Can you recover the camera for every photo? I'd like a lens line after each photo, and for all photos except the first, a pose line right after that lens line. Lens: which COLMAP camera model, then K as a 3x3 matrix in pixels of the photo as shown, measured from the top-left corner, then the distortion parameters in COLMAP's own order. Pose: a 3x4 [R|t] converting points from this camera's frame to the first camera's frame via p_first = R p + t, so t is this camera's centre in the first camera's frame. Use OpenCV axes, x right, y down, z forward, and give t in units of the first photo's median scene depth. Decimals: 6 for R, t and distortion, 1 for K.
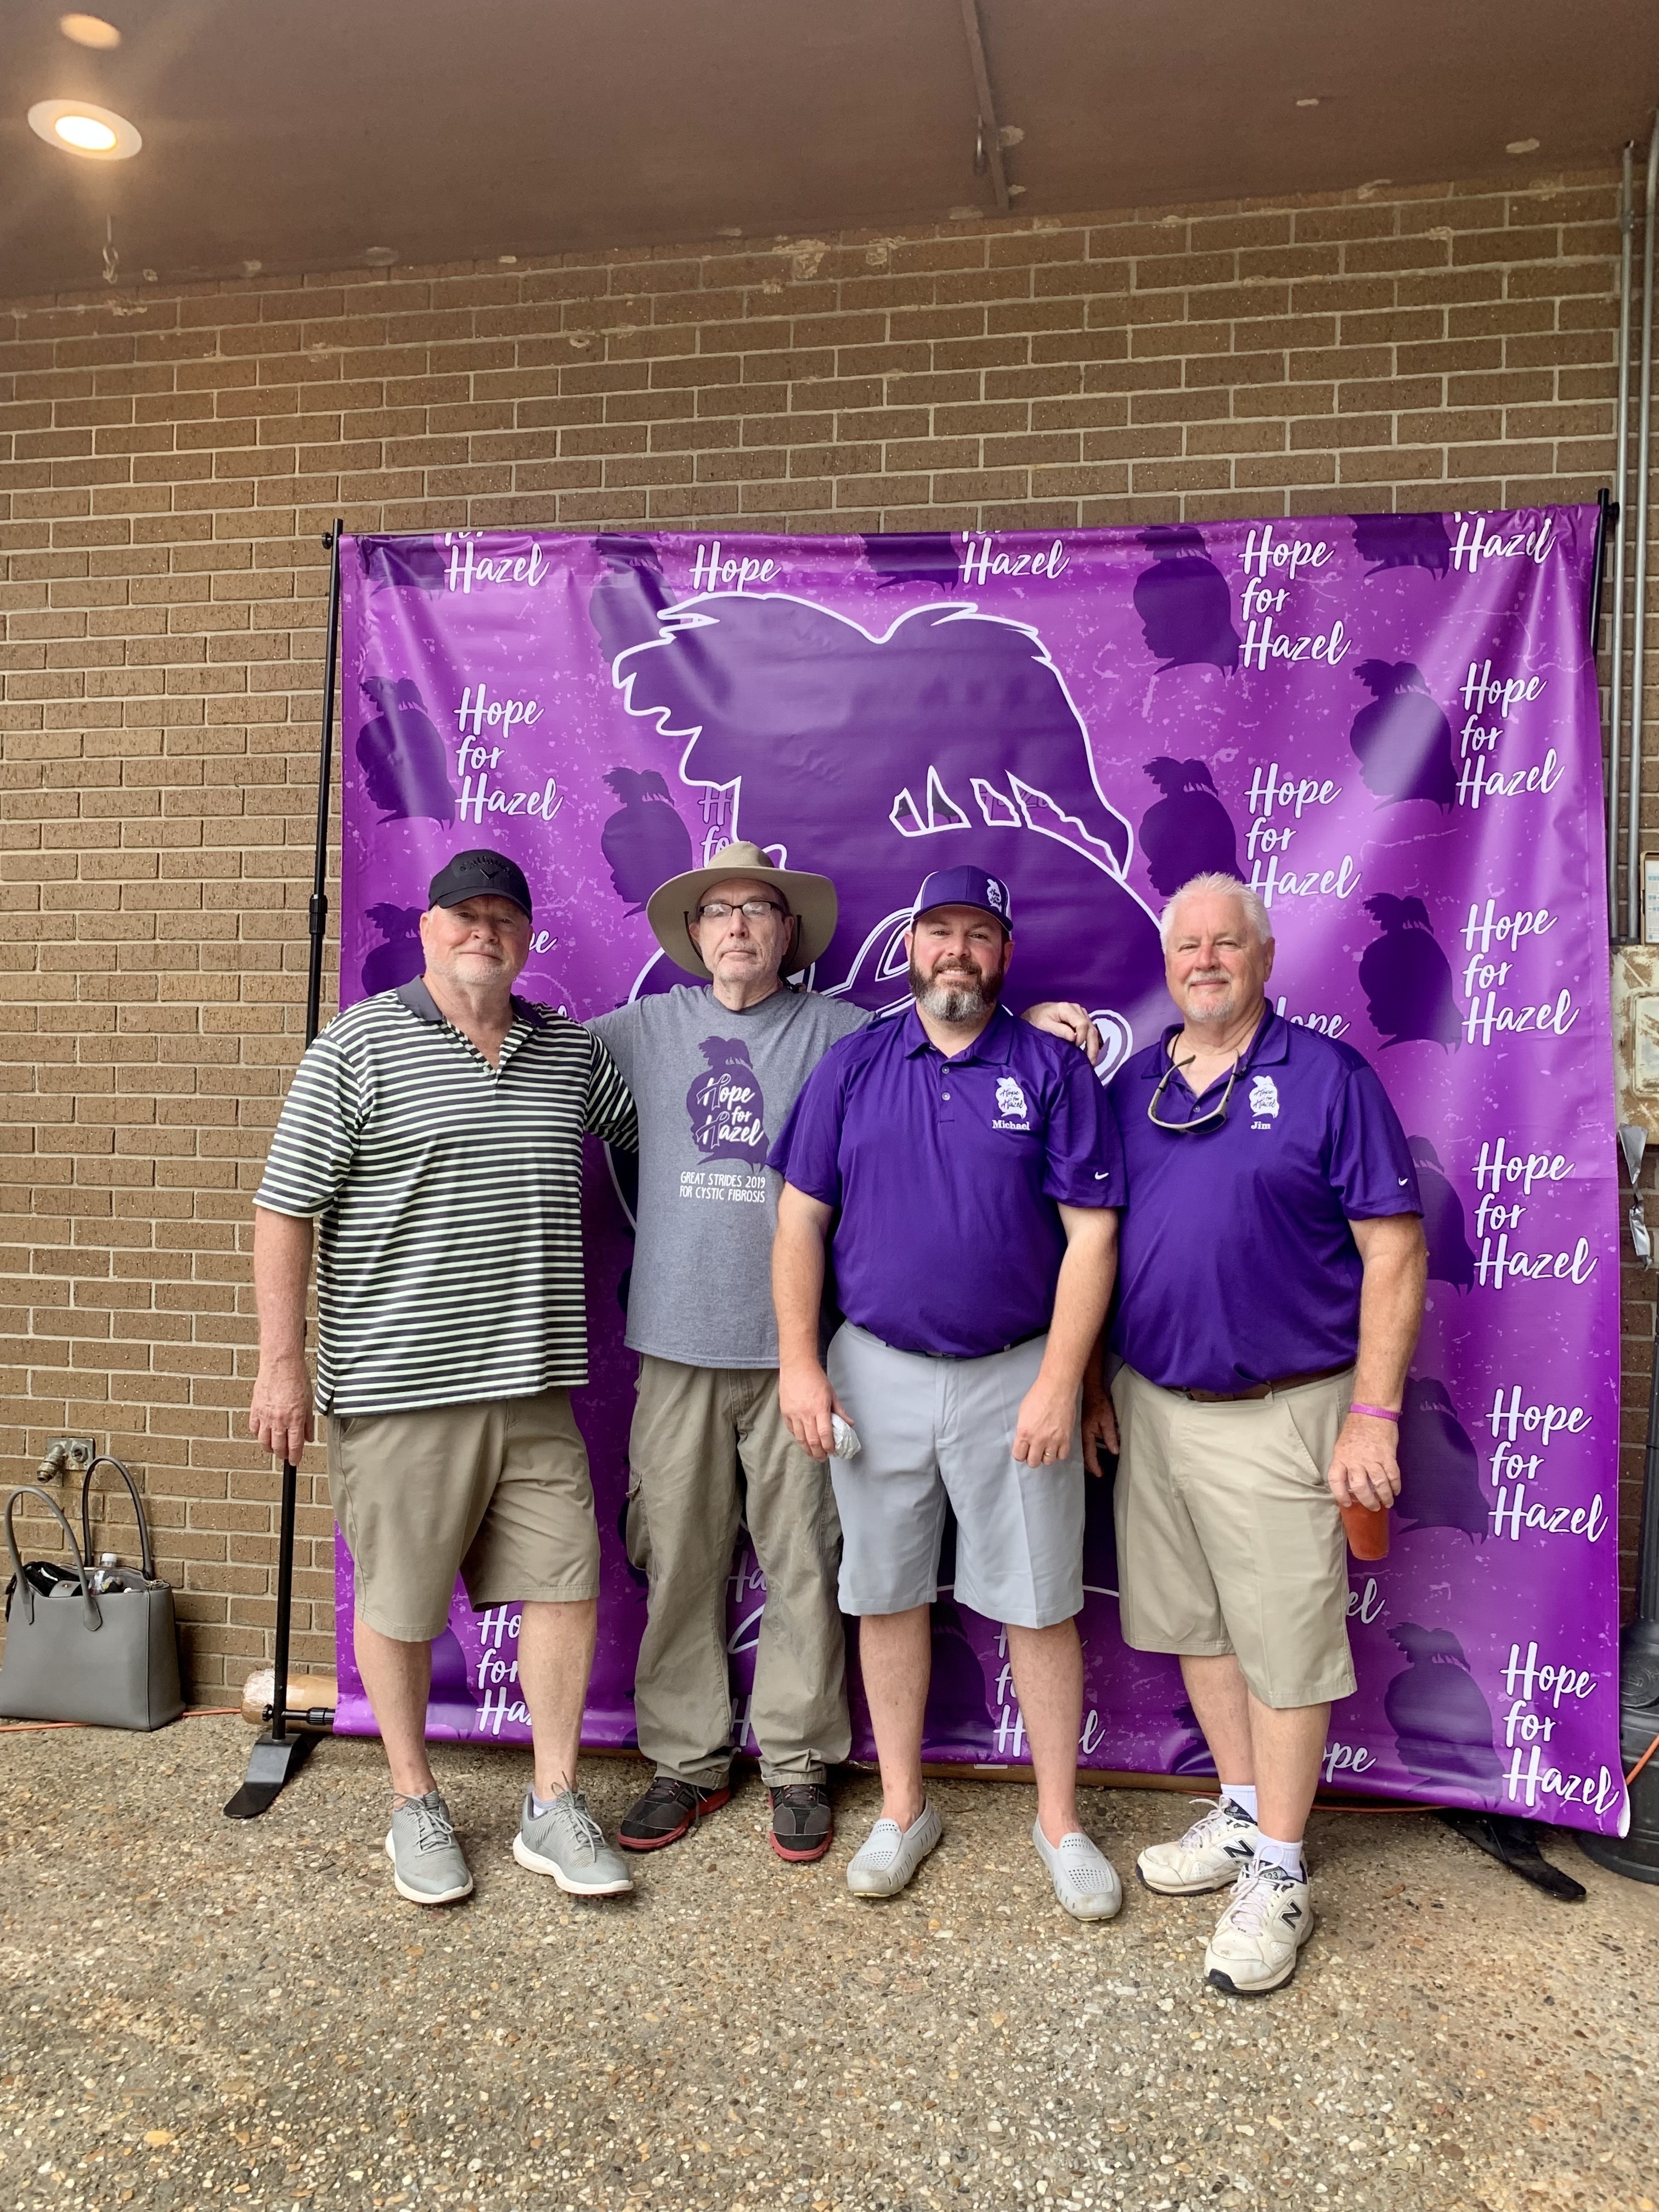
lens RADIAL K [[1679.4, 0, 838.1], [0, 1679.4, 1104.6], [0, 0, 1]] dist [0.154288, -0.174015]
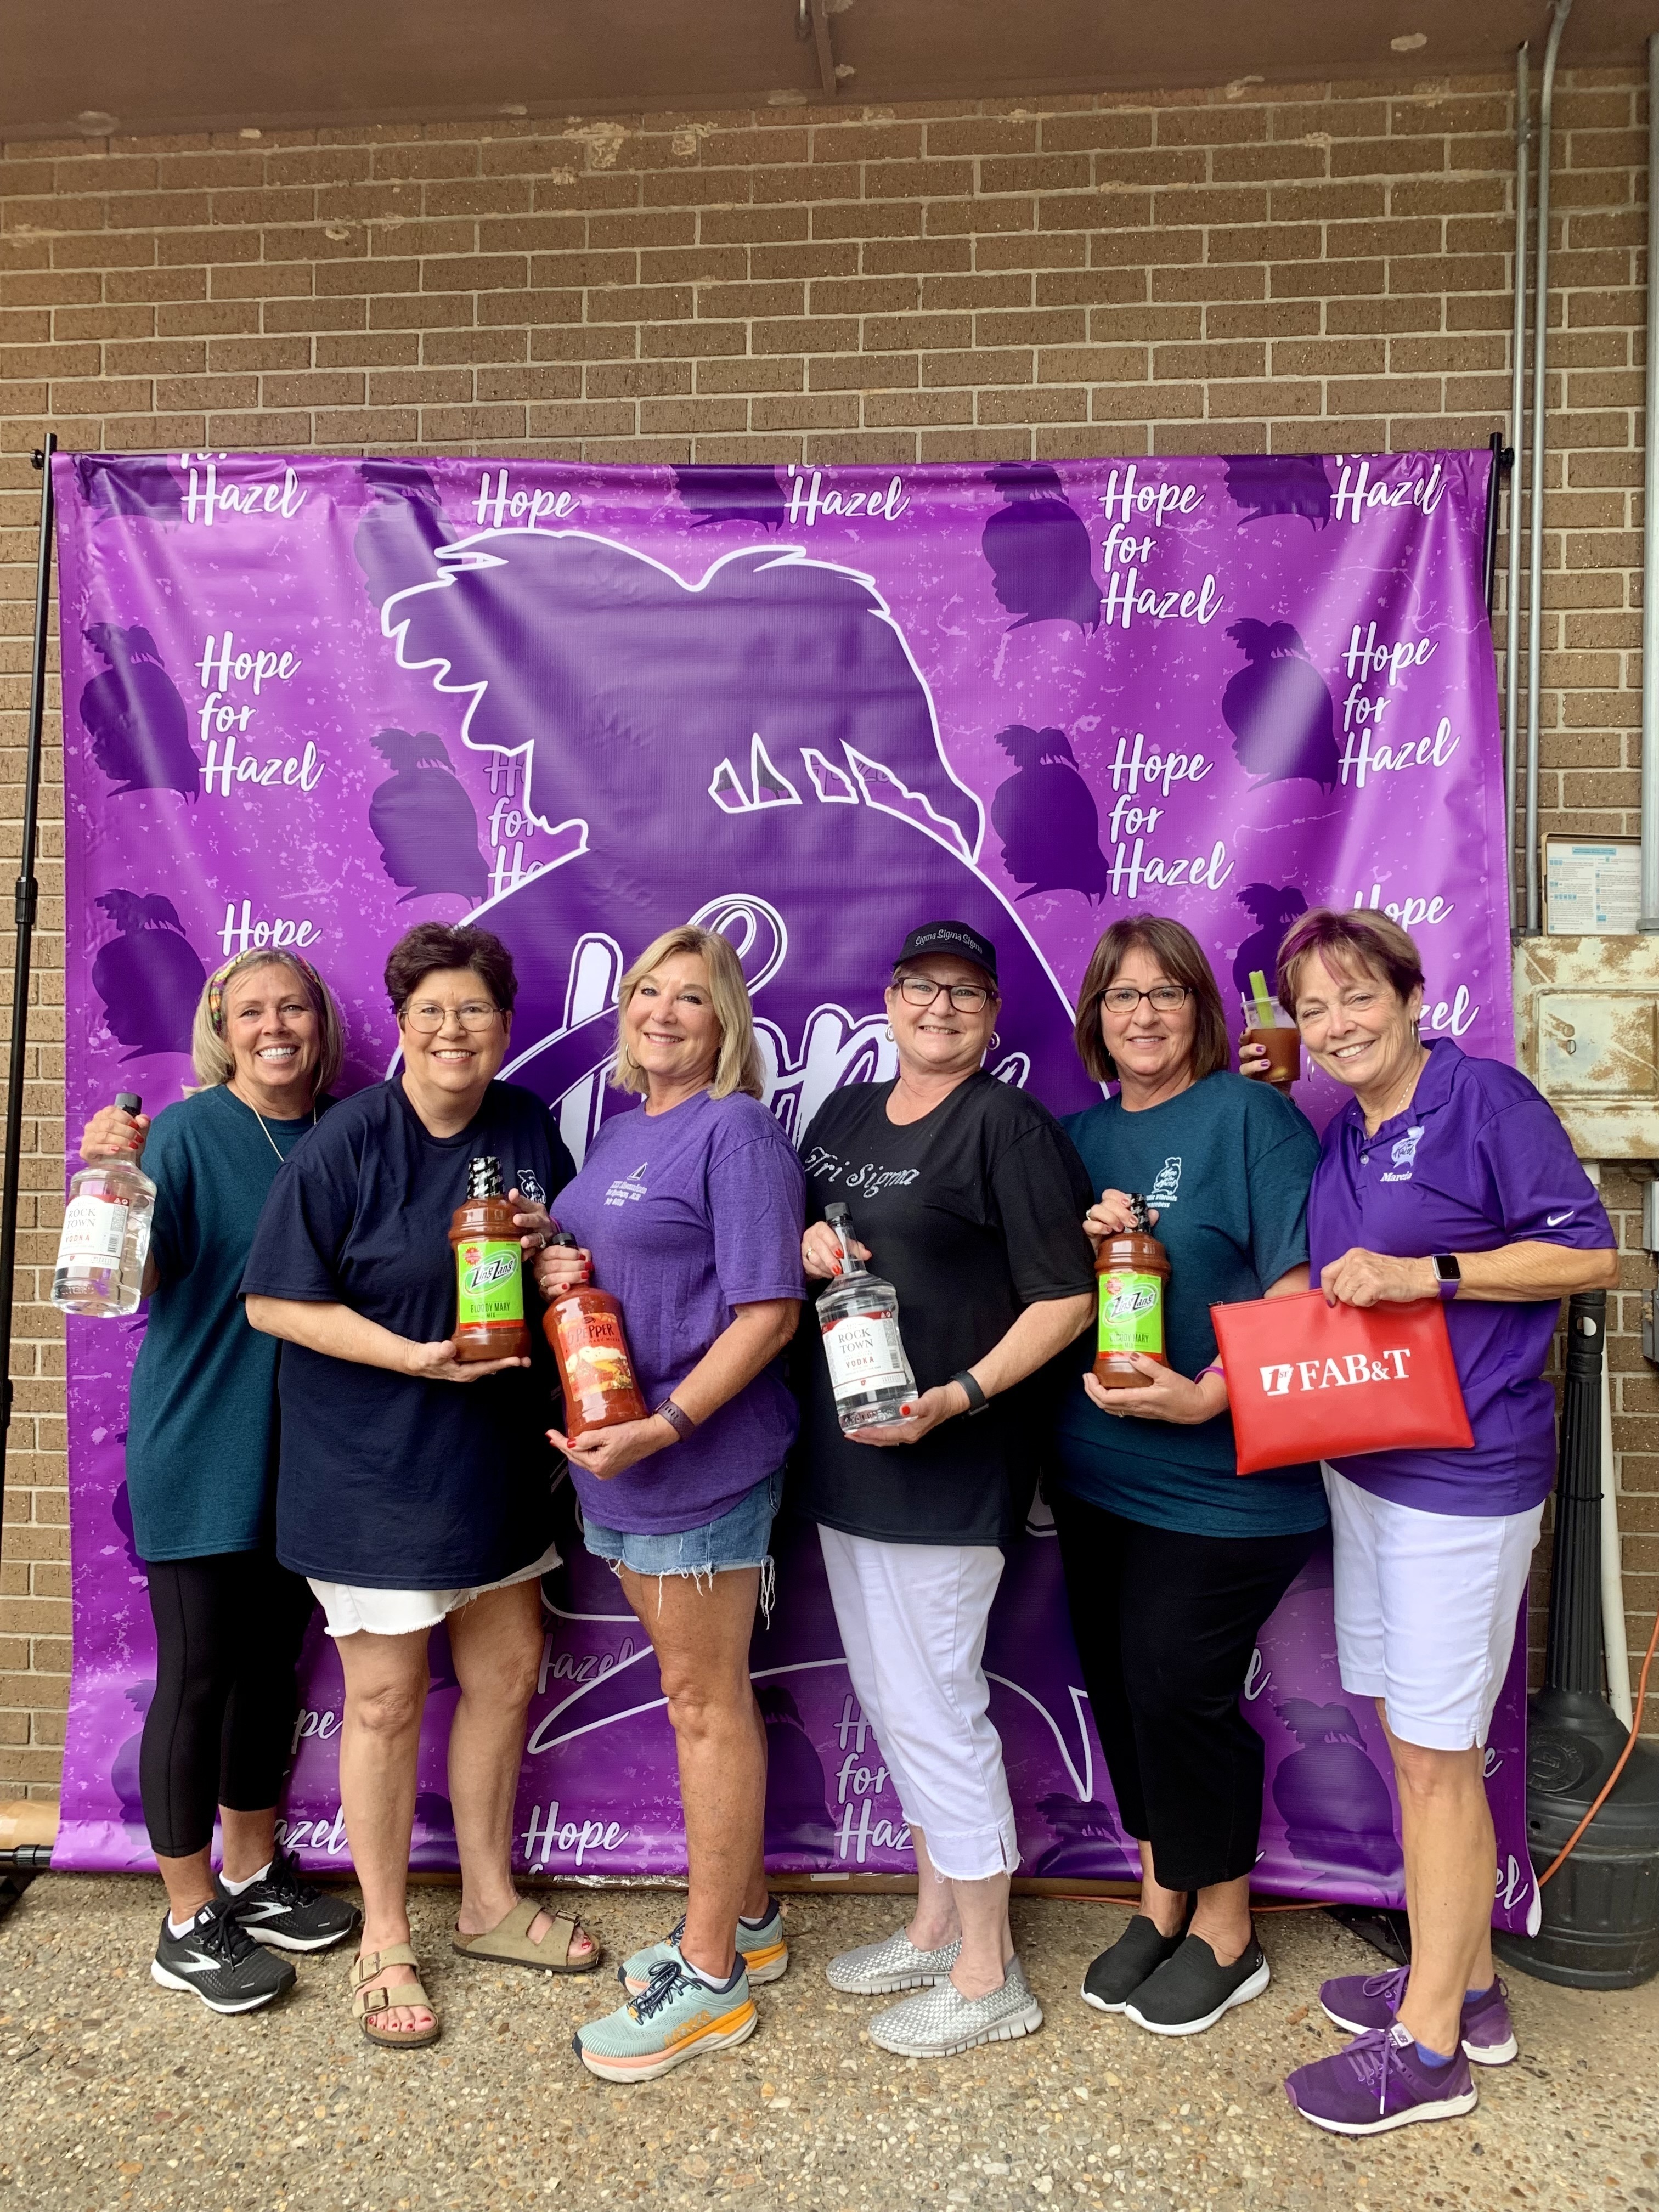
lens RADIAL K [[1679.4, 0, 838.1], [0, 1679.4, 1104.6], [0, 0, 1]] dist [0.154288, -0.174015]
pose [[0.994409, -0.007958, 0.105295, 0.003797], [0.008524, 0.999952, -0.004930, -0.003237], [-0.105251, 0.005800, 0.994429, 0.133859]]
